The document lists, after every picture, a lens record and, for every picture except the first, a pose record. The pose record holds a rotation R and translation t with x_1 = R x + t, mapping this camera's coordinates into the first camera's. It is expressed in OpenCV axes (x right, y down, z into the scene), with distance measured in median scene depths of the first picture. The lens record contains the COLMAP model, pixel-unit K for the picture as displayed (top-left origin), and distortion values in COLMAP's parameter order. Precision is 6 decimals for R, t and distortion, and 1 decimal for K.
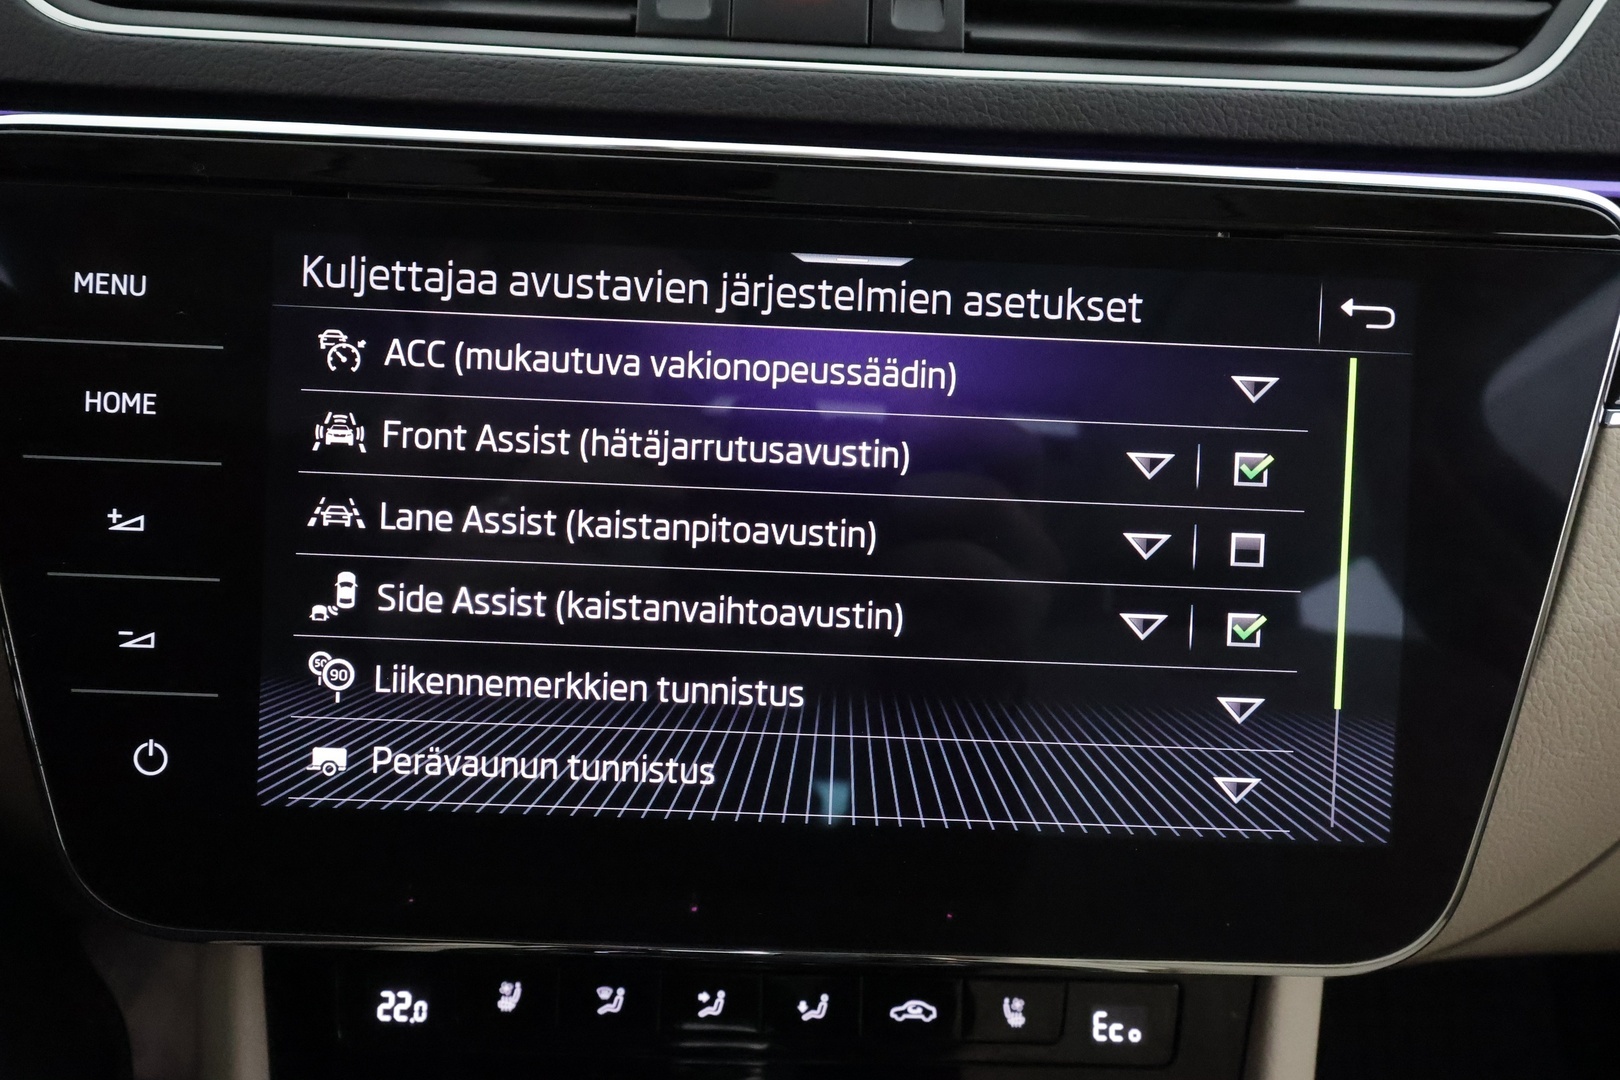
lens RADIAL K [[1261.6, 0, 834.1], [0, 1261.6, 568.5], [0, 0, 1]] dist [0.003786, 0.003457]
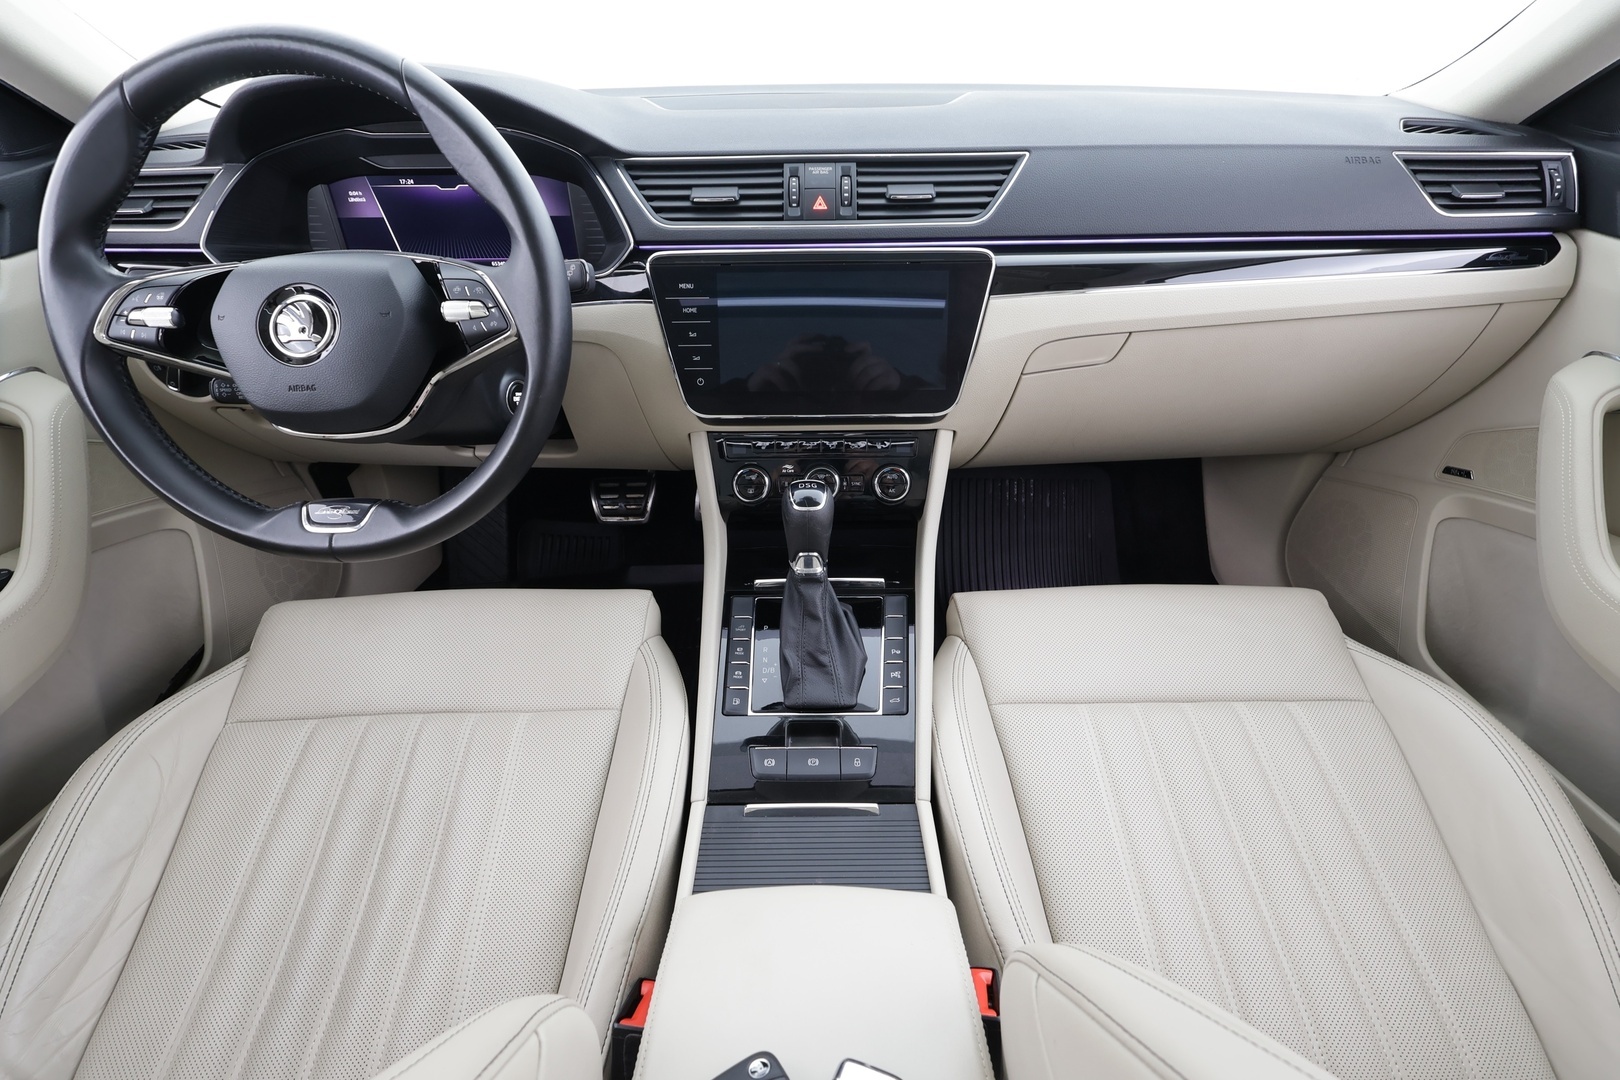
lens RADIAL K [[740.5, 0, 818.7], [0, 740.5, 543.8], [0, 0, 1]] dist [-0.005863, 0.002763]
pose [[0.998442, -0.034696, -0.043700, 0.039206], [0.042616, 0.979714, 0.195819, 0.187094], [0.036019, -0.197377, 0.979666, -1.705442]]
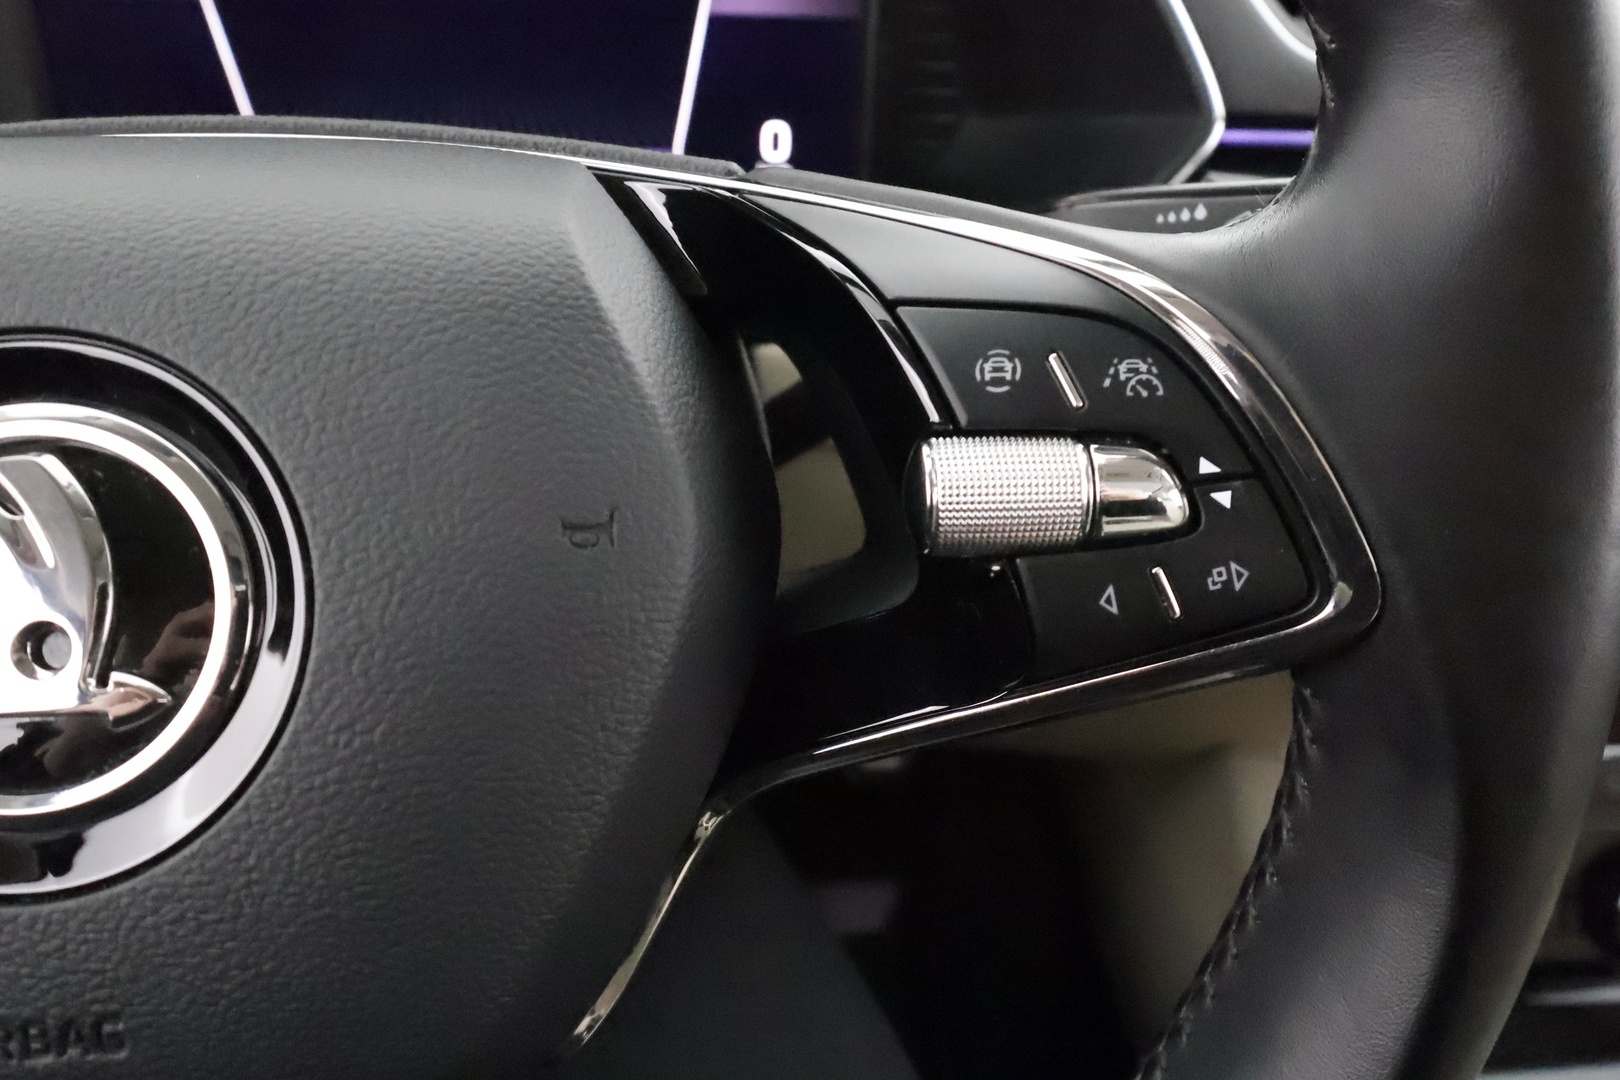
lens RADIAL K [[1261.6, 0, 821.7], [0, 1261.6, 535.0], [0, 0, 1]] dist [0.003786, 0.003457]
pose [[0.998453, -0.038183, 0.040413, -1.065538], [0.032443, 0.990419, 0.134228, -0.129827], [-0.045151, -0.132710, 0.990126, -0.270917]]
